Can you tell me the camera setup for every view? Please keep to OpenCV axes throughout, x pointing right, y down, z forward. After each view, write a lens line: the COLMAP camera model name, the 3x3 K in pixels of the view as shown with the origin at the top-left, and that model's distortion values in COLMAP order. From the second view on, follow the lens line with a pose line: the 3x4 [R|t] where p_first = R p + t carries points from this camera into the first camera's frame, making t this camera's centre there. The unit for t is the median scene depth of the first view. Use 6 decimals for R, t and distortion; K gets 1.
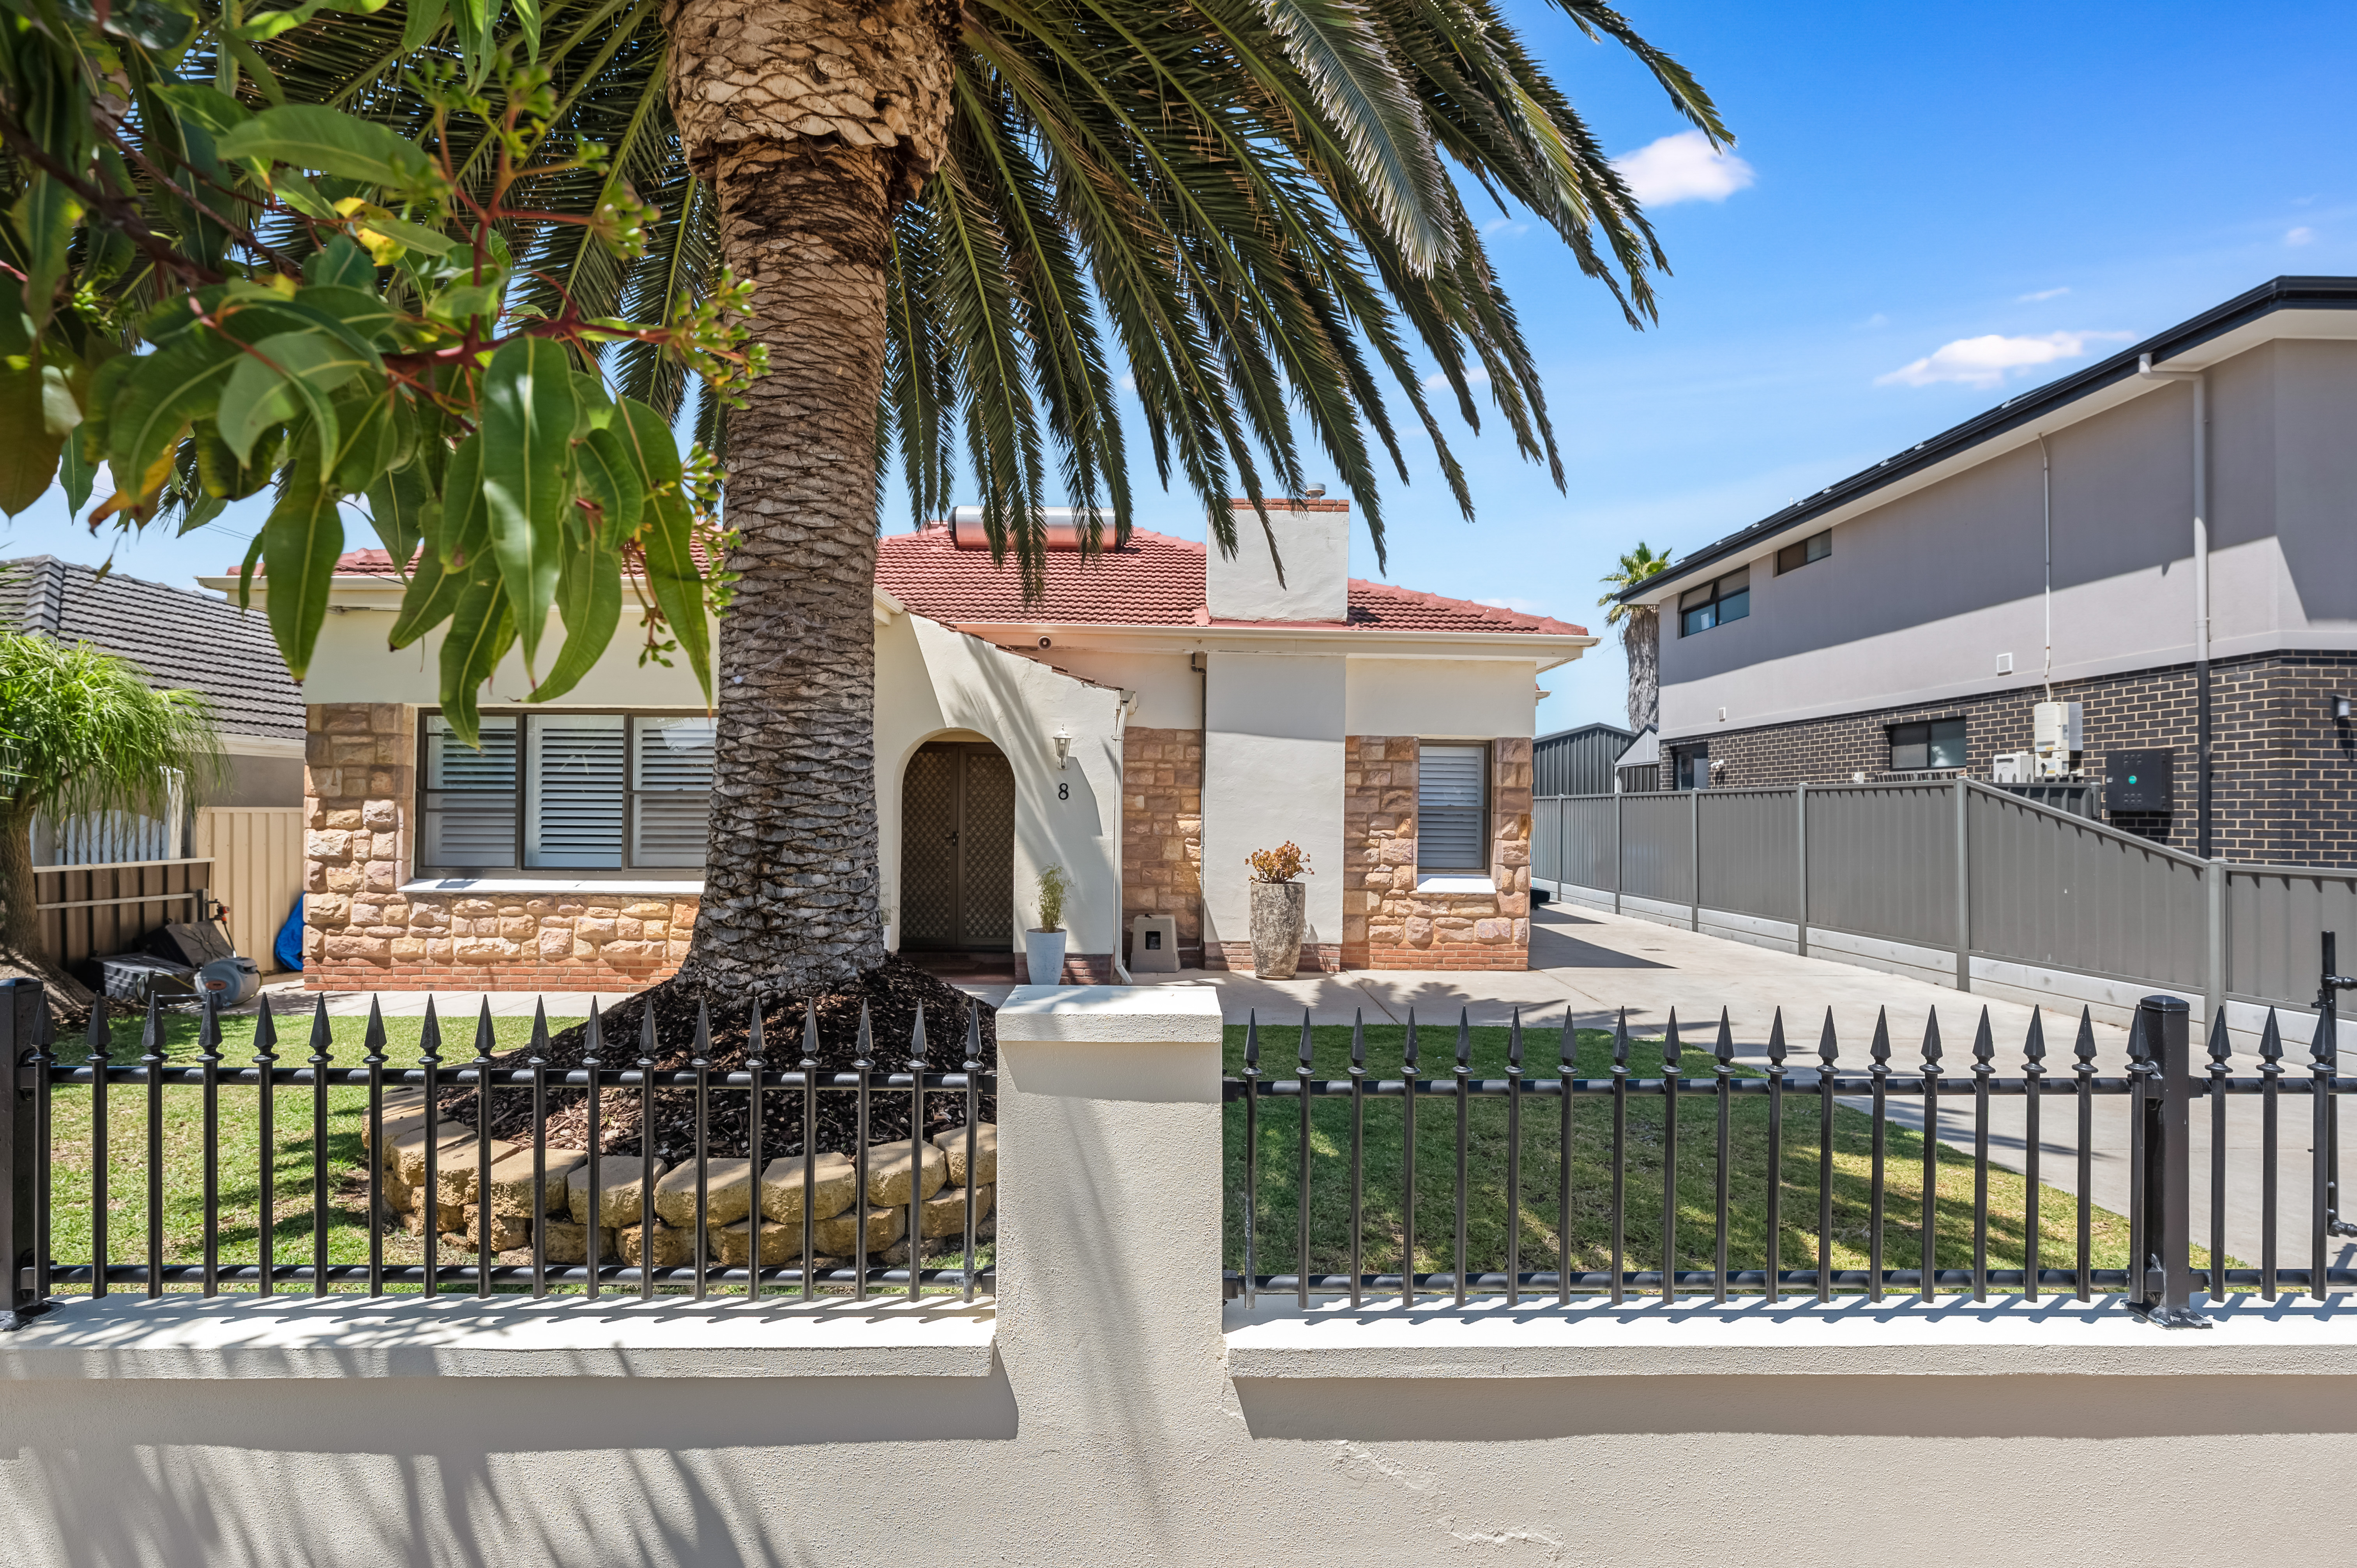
lens RADIAL K [[1057.8, 0, 1178.5], [0, 1057.8, 784.0], [0, 0, 1]] dist [0.001330, 0.000090]
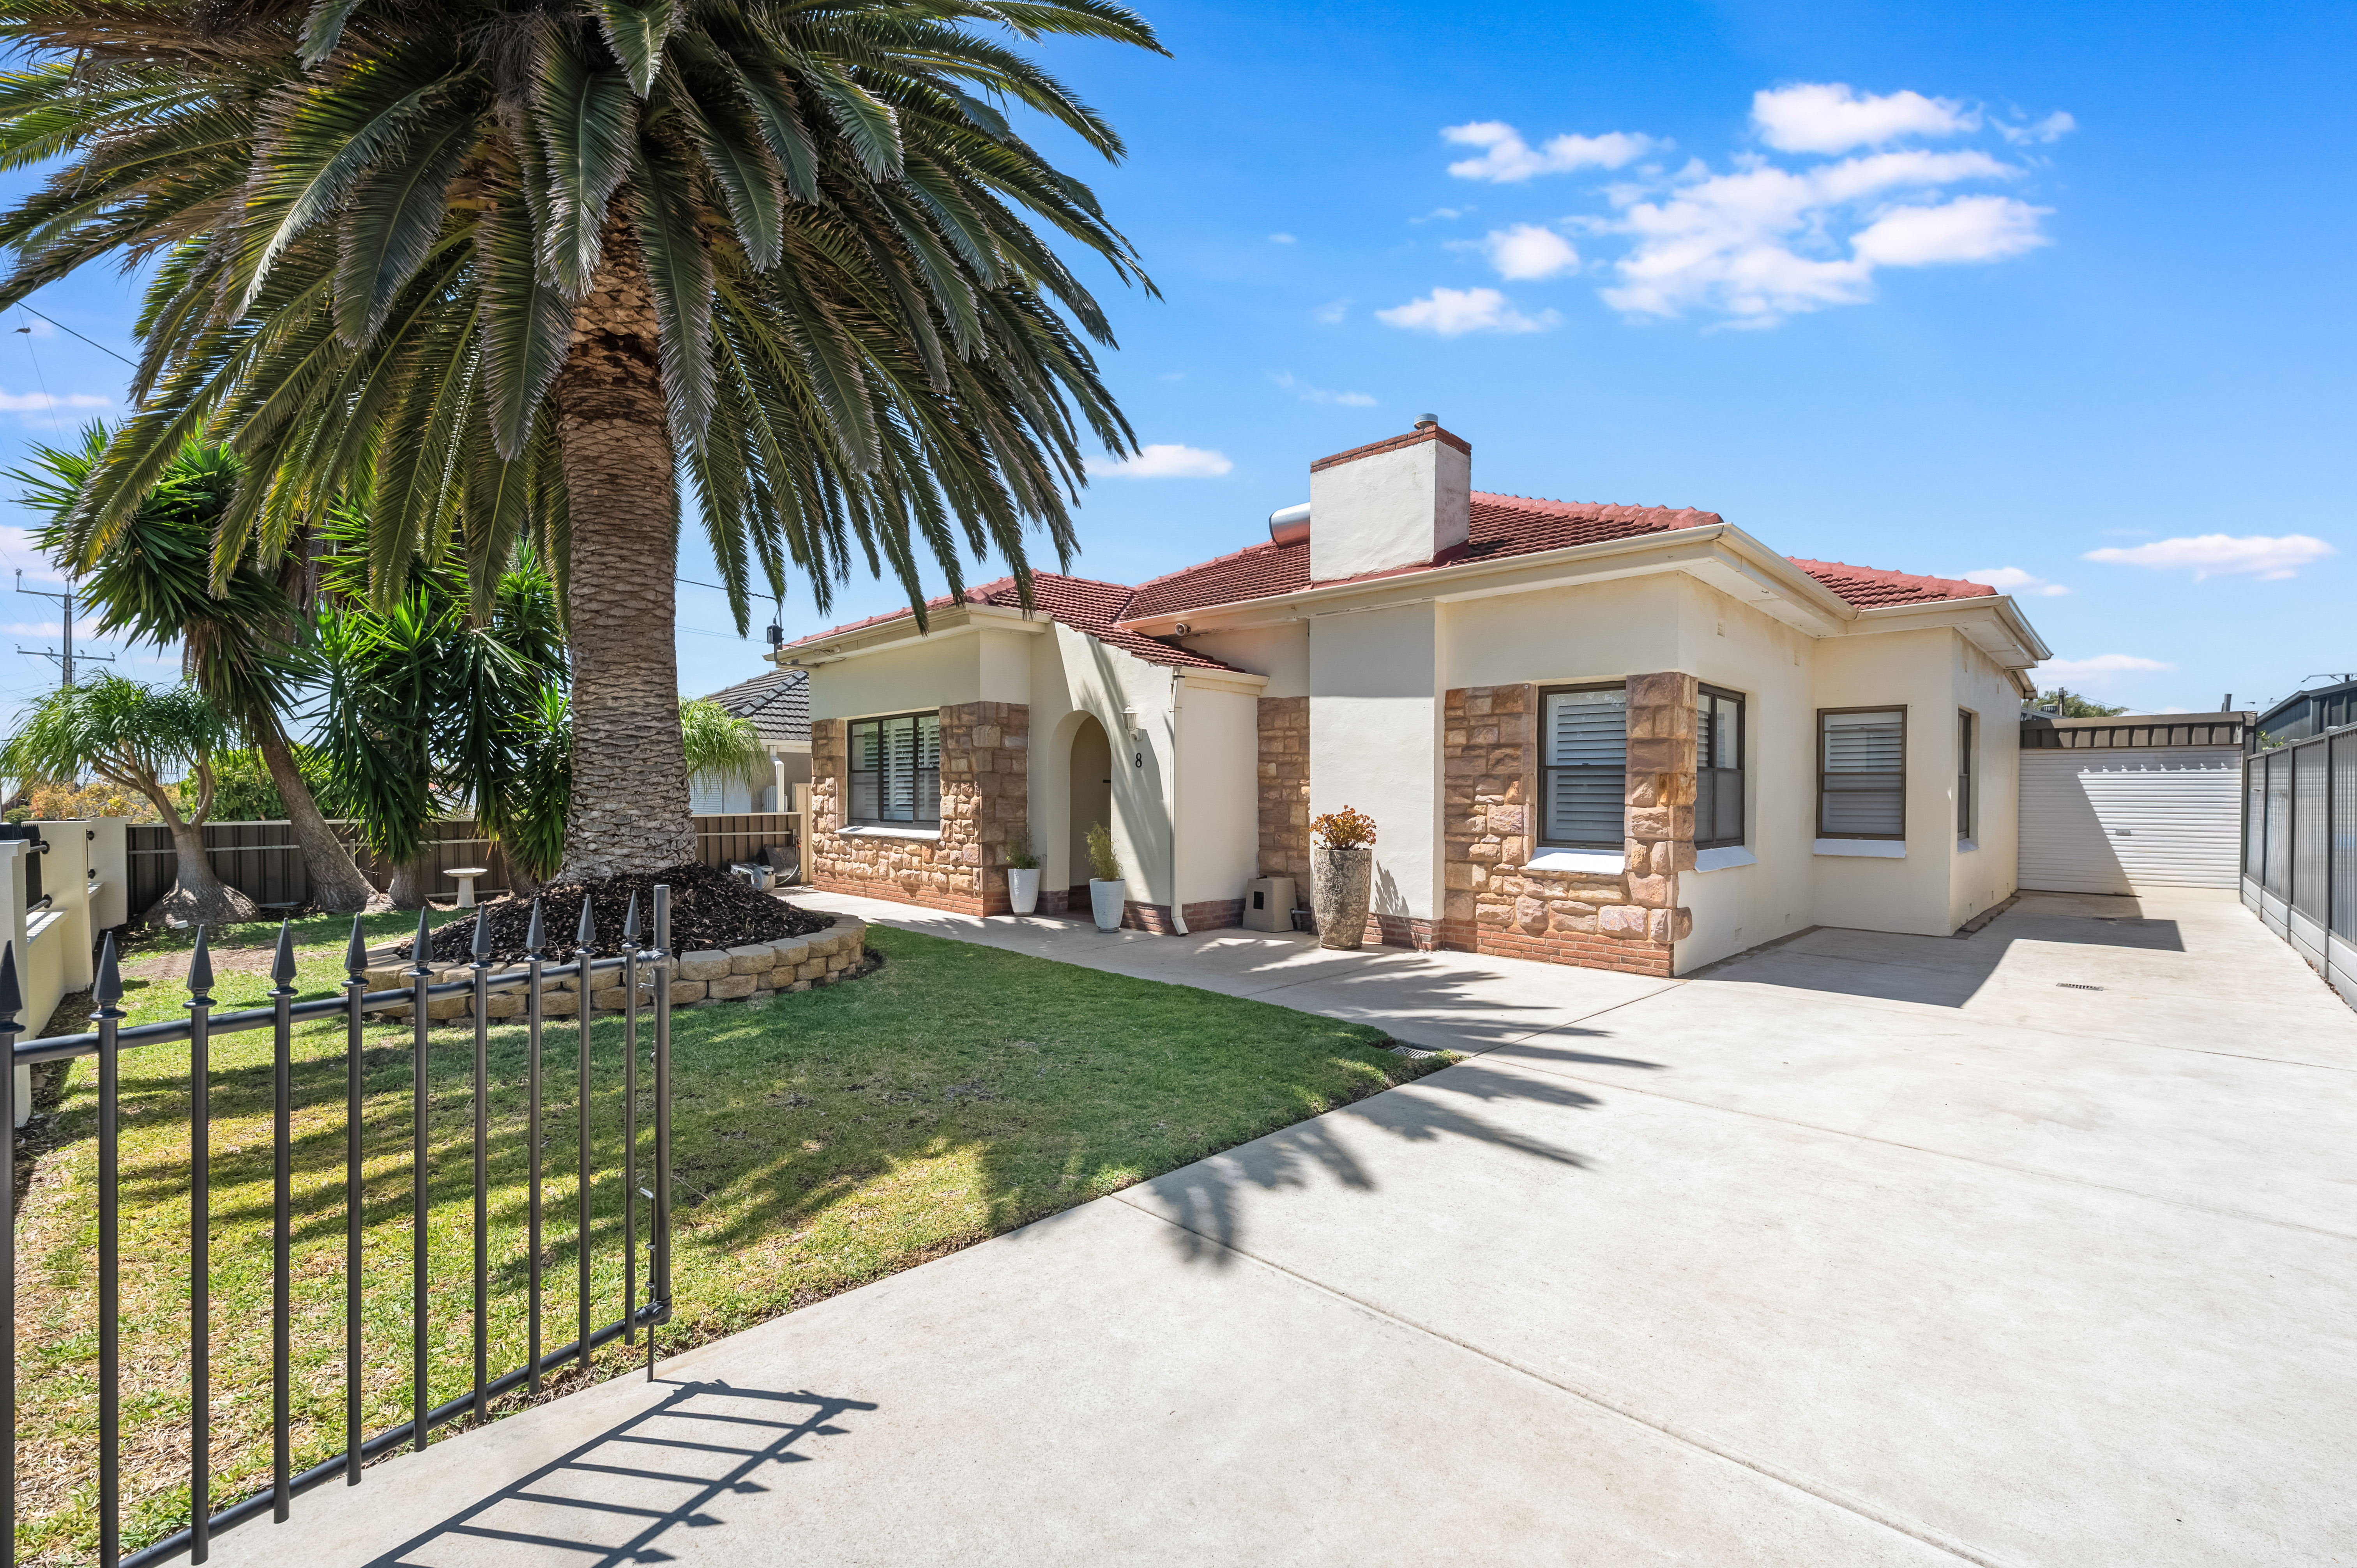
lens RADIAL K [[962.2, 0, 1178.5], [0, 962.2, 784.0], [0, 0, 1]] dist [0.000063, -0.000049]
pose [[0.703493, -0.013086, -0.710582, 0.576171], [0.023028, 0.999725, 0.004388, 0.025472], [0.710329, -0.019451, 0.703601, 0.263516]]
